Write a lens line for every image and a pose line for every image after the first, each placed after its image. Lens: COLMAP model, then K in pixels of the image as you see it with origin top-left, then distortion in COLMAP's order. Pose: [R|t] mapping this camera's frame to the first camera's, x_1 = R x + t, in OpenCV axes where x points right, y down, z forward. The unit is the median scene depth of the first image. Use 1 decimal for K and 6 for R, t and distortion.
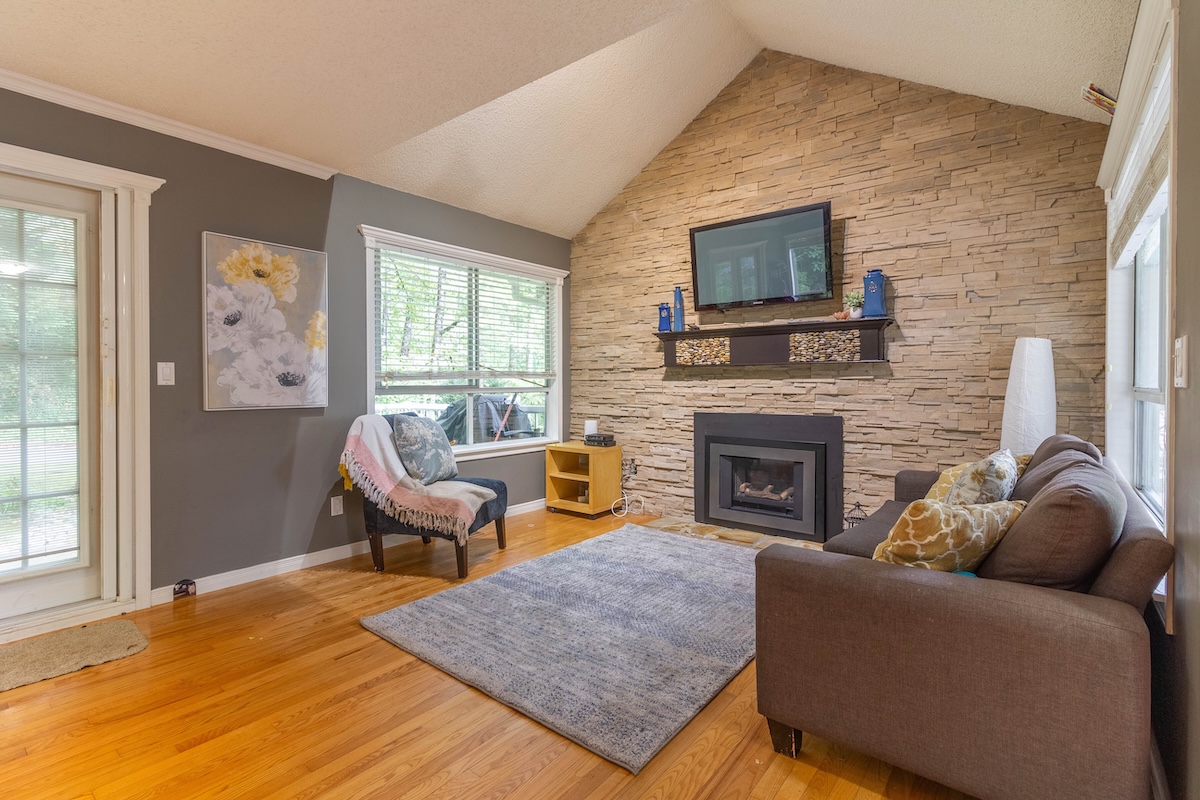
lens RADIAL K [[578.4, 0, 601.7], [0, 578.4, 390.0], [0, 0, 1]] dist [0.012518, 0.001960]
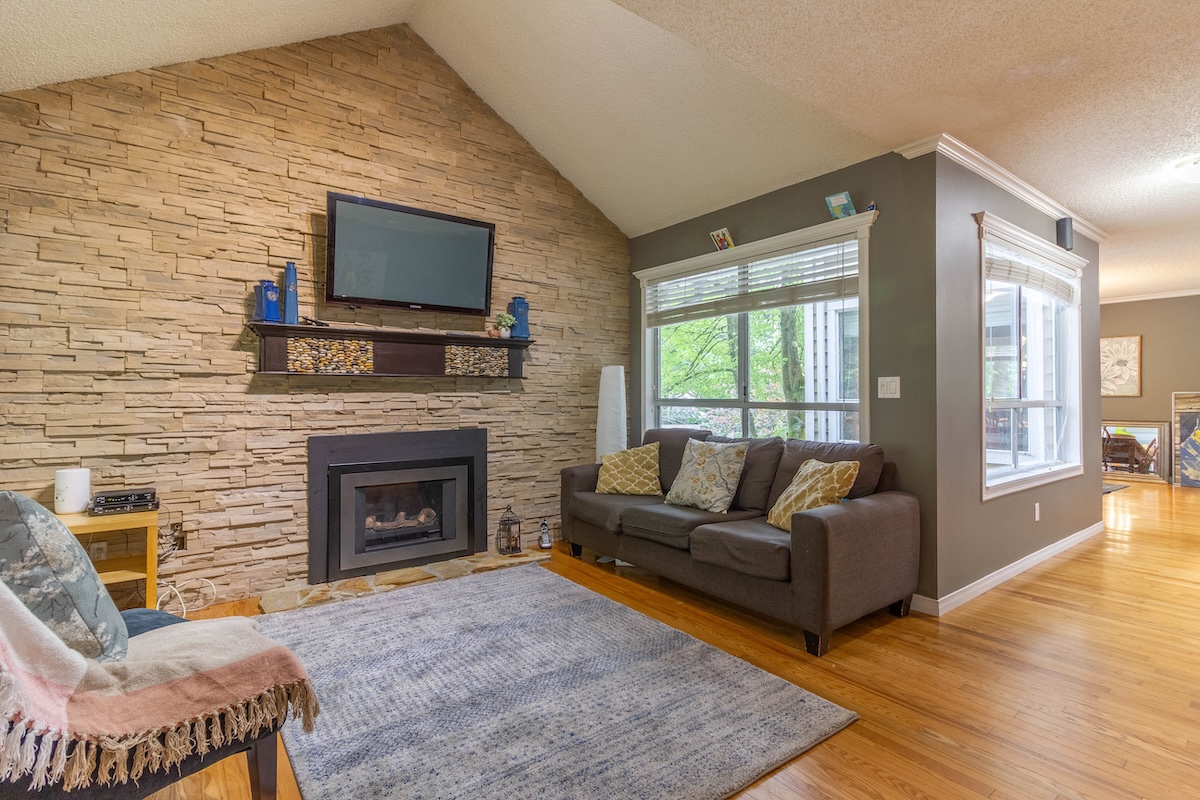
lens RADIAL K [[578.4, 0, 596.4], [0, 578.4, 396.3], [0, 0, 1]] dist [0.012518, 0.001960]
pose [[0.242177, 0.001071, 0.970232, -0.501402], [0.015430, 0.999869, -0.004955, -0.004067], [-0.970109, 0.016171, 0.242128, 0.492194]]
